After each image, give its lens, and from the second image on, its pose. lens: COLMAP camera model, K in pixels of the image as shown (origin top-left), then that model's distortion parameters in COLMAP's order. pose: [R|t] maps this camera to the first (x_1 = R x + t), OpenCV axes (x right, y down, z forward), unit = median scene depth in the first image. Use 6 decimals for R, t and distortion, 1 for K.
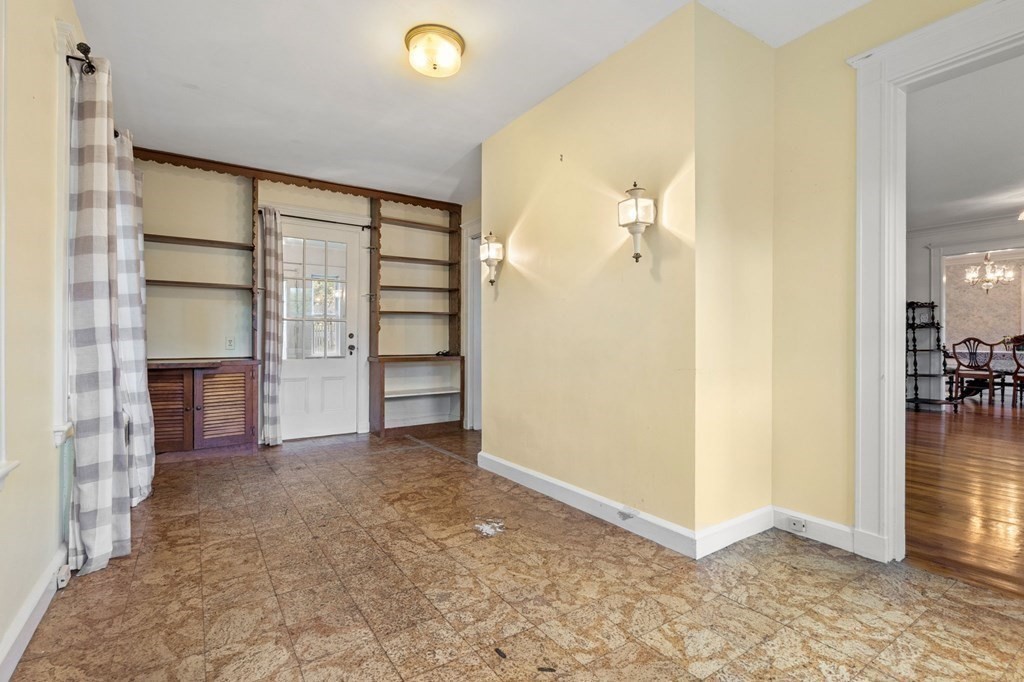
lens RADIAL K [[476.4, 0, 511.7], [0, 476.4, 337.9], [0, 0, 1]] dist [-0.005532, 0.000414]
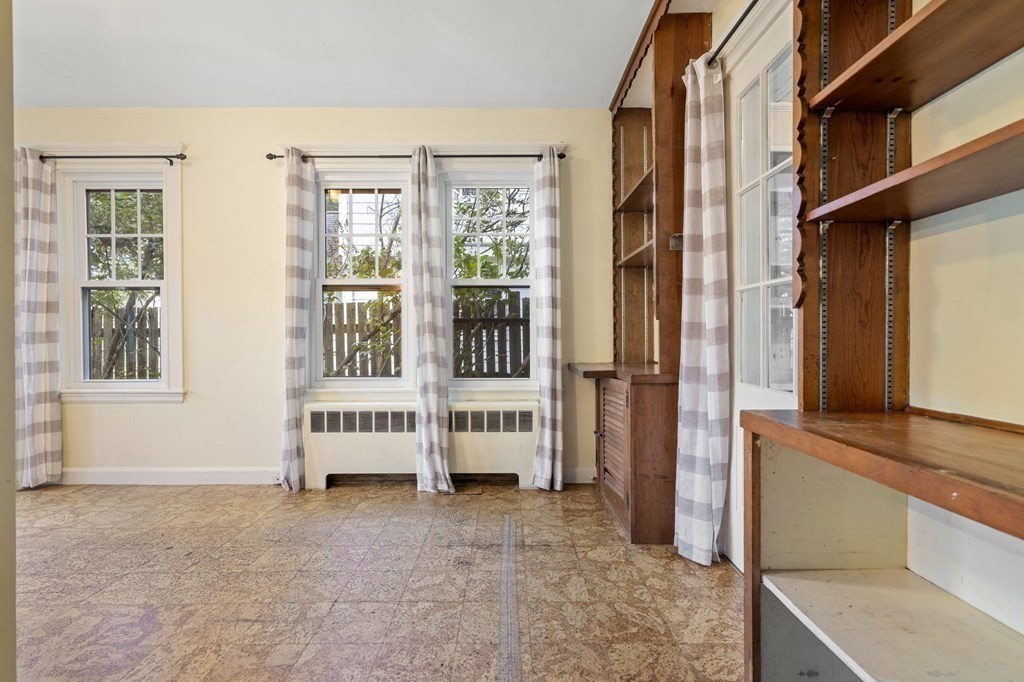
lens RADIAL K [[476.4, 0, 512.2], [0, 476.4, 341.2], [0, 0, 1]] dist [-0.005532, 0.000414]
pose [[-0.553716, 0.004979, -0.832691, -0.003723], [0.003571, 0.999987, 0.003605, 0.004188], [0.832698, -0.000977, -0.553727, 0.710999]]
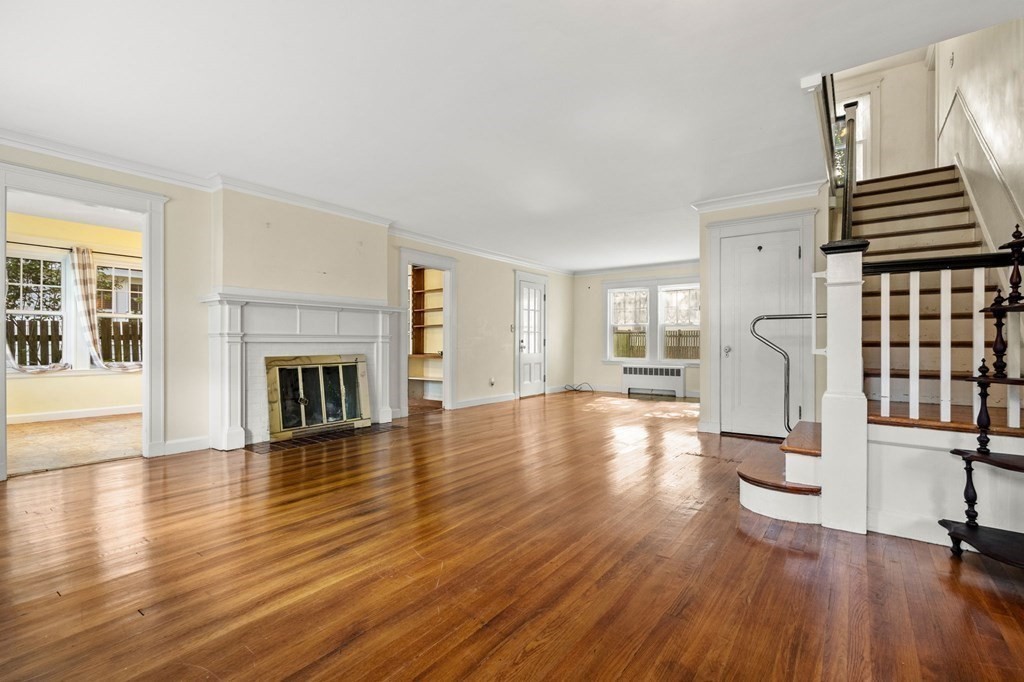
lens RADIAL K [[476.4, 0, 513.9], [0, 476.4, 342.2], [0, 0, 1]] dist [-0.005532, 0.000414]
pose [[0.338905, 0.000460, -0.940820, 0.971578], [-0.000731, 1.000000, 0.000226, 0.000958], [0.940820, 0.000611, 0.338905, 0.545528]]
